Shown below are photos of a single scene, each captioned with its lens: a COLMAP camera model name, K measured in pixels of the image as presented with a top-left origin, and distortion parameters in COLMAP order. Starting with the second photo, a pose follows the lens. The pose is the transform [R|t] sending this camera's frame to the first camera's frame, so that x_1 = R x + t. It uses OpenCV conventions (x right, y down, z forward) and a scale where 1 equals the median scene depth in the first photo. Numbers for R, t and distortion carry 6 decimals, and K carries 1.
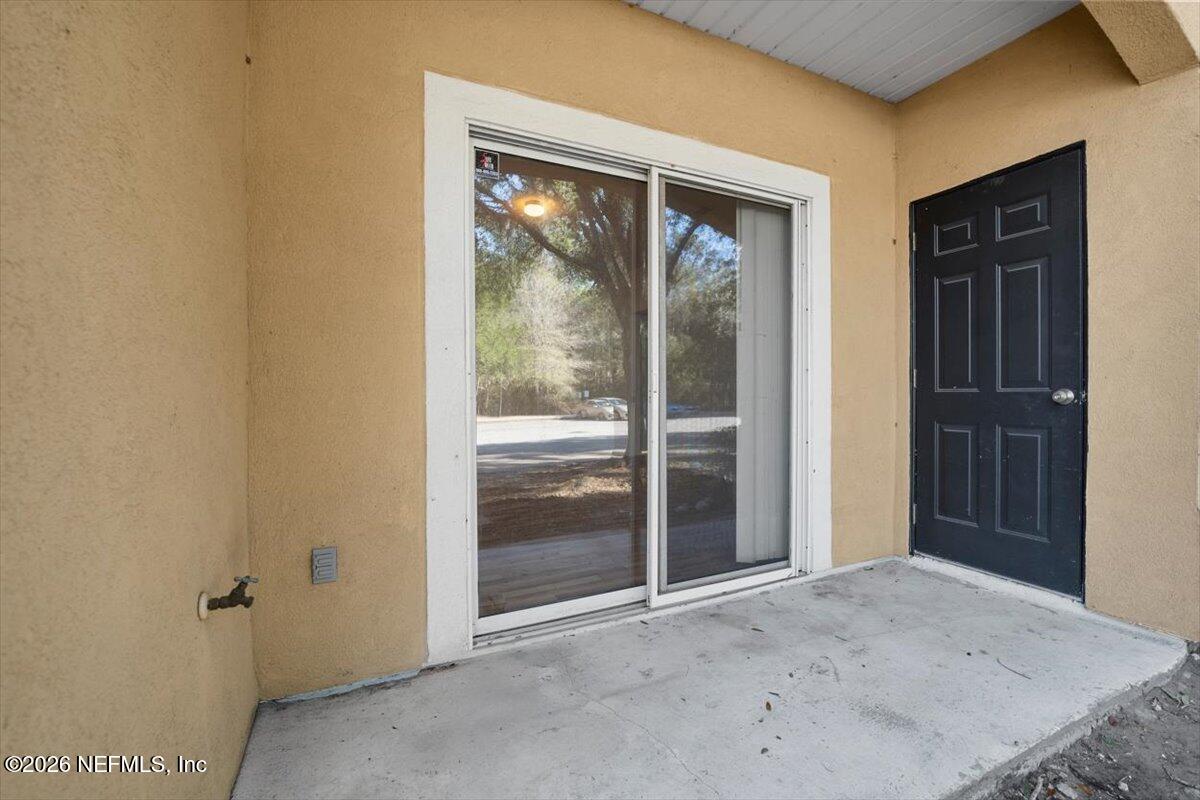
lens RADIAL K [[494.6, 0, 600.0], [0, 494.6, 400.0], [0, 0, 1]] dist [-0.025276, 0.000024]
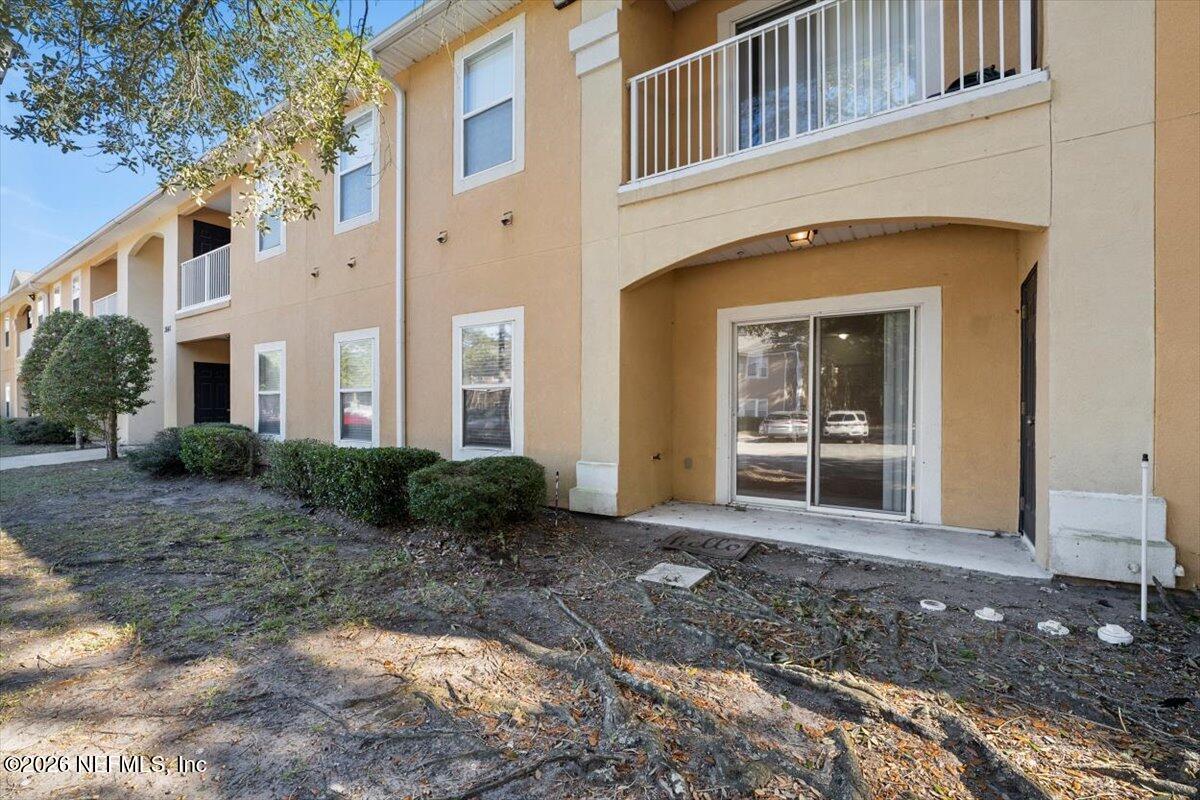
lens RADIAL K [[494.6, 0, 600.0], [0, 494.6, 400.0], [0, 0, 1]] dist [-0.025276, 0.000024]
pose [[0.517388, 0.004629, -0.855738, 1.765090], [-0.011454, 0.999933, -0.001516, -0.079601], [0.855674, 0.010586, 0.517407, -1.132567]]
